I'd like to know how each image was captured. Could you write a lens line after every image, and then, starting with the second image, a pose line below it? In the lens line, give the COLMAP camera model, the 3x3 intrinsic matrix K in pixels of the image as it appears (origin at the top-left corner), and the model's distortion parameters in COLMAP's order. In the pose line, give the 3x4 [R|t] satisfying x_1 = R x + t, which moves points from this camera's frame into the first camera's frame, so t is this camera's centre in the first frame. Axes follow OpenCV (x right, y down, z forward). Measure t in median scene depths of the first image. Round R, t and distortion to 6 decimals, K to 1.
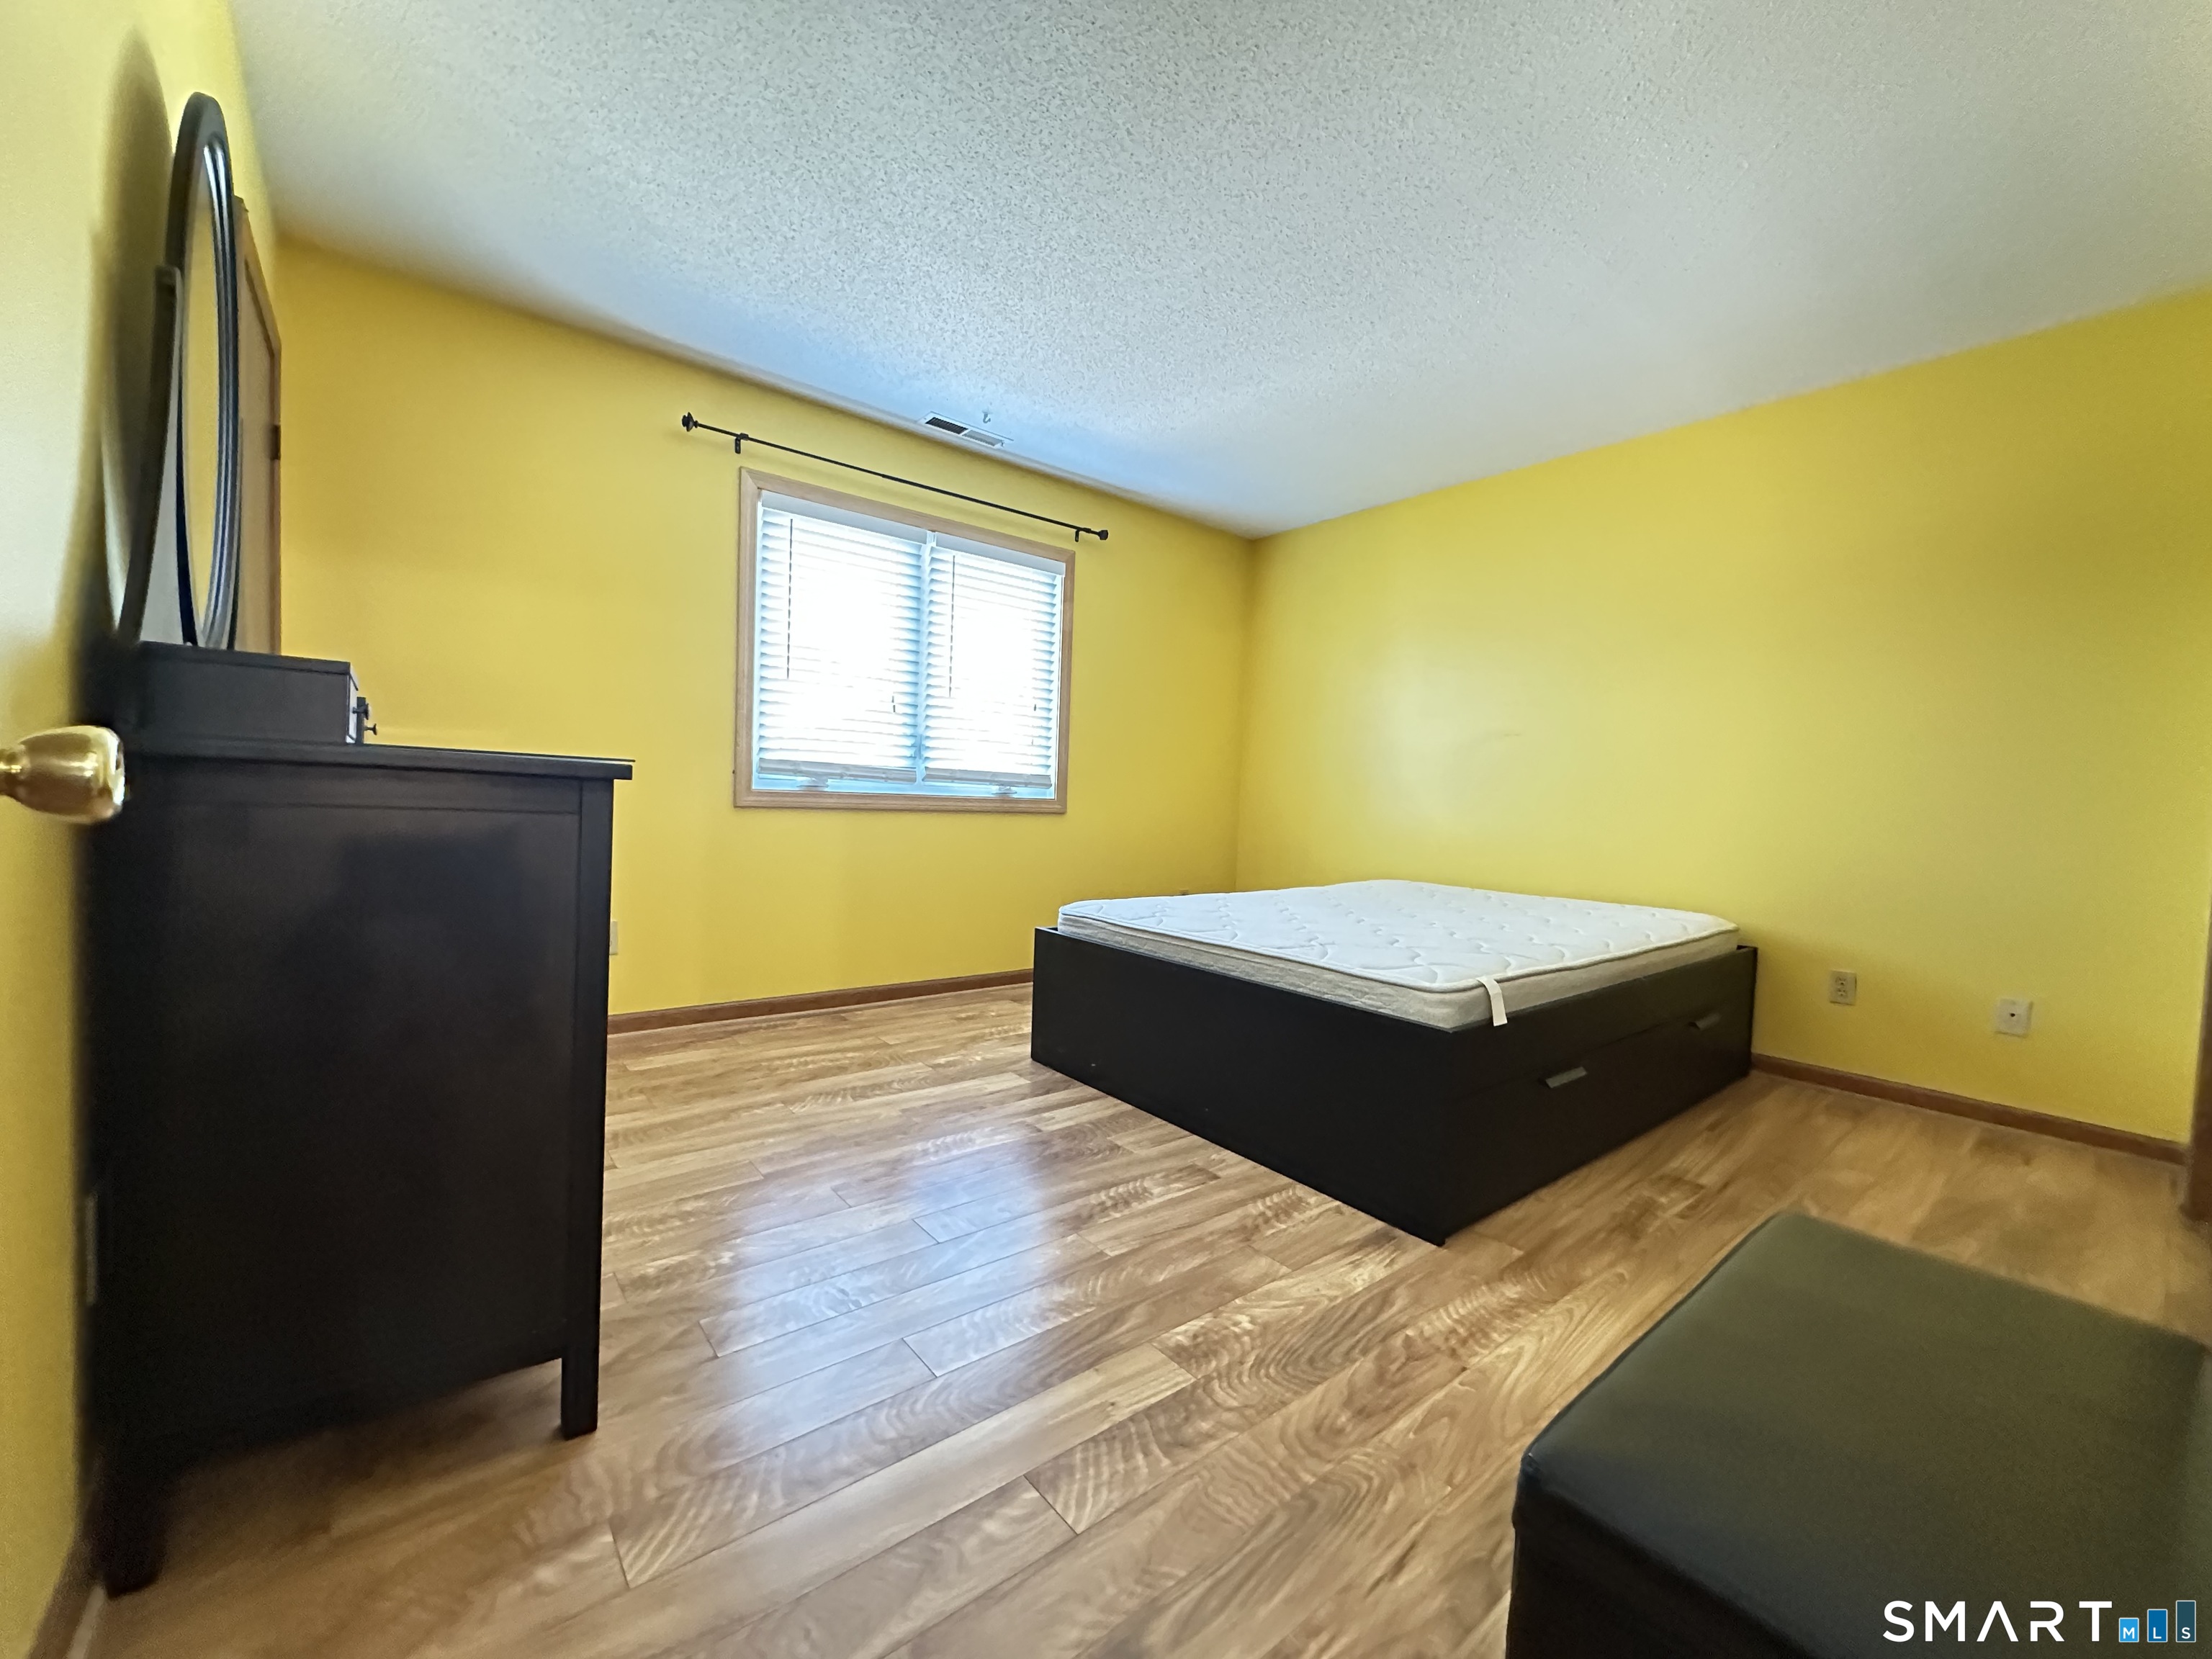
lens RADIAL K [[881.6, 0, 1105.5], [0, 881.6, 831.3], [0, 0, 1]] dist [-0.004299, 0.000318]
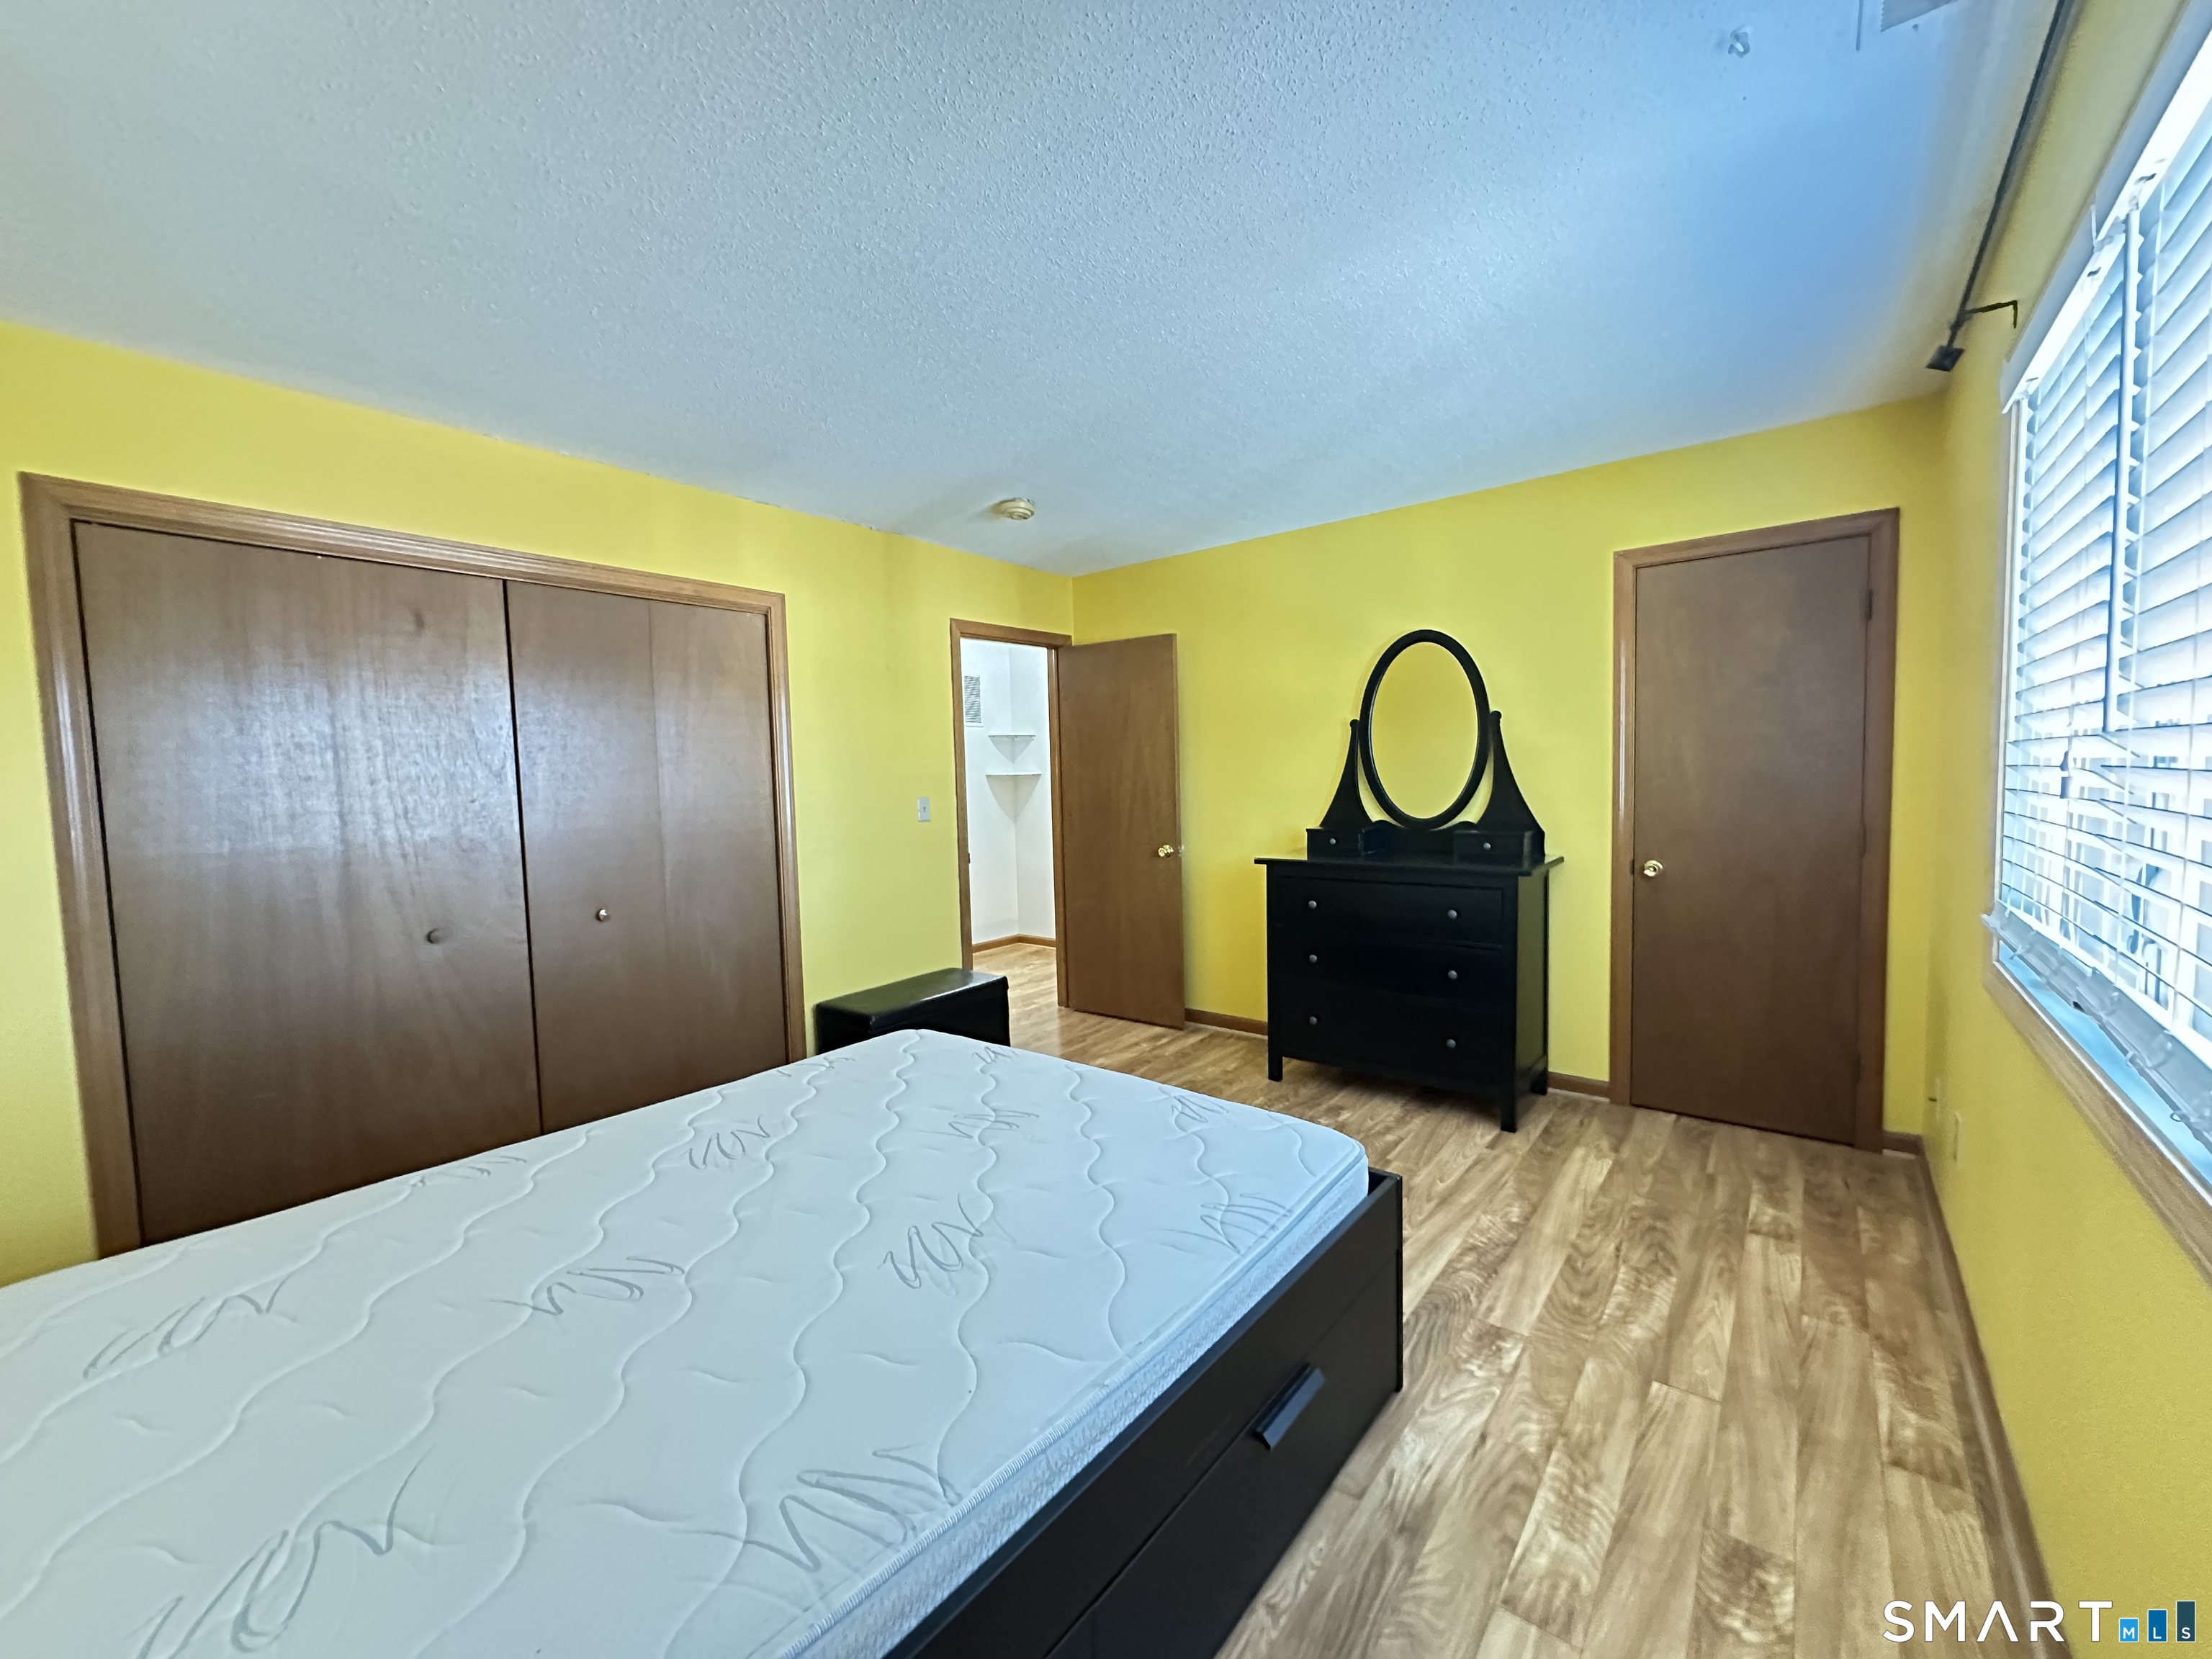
lens RADIAL K [[881.6, 0, 1097.1], [0, 881.6, 828.1], [0, 0, 1]] dist [-0.004299, 0.000318]
pose [[-0.978487, -0.001908, -0.206299, 0.258925], [-0.022033, 0.995205, 0.095299, -0.185929], [0.205128, 0.097795, -0.973837, 1.586204]]
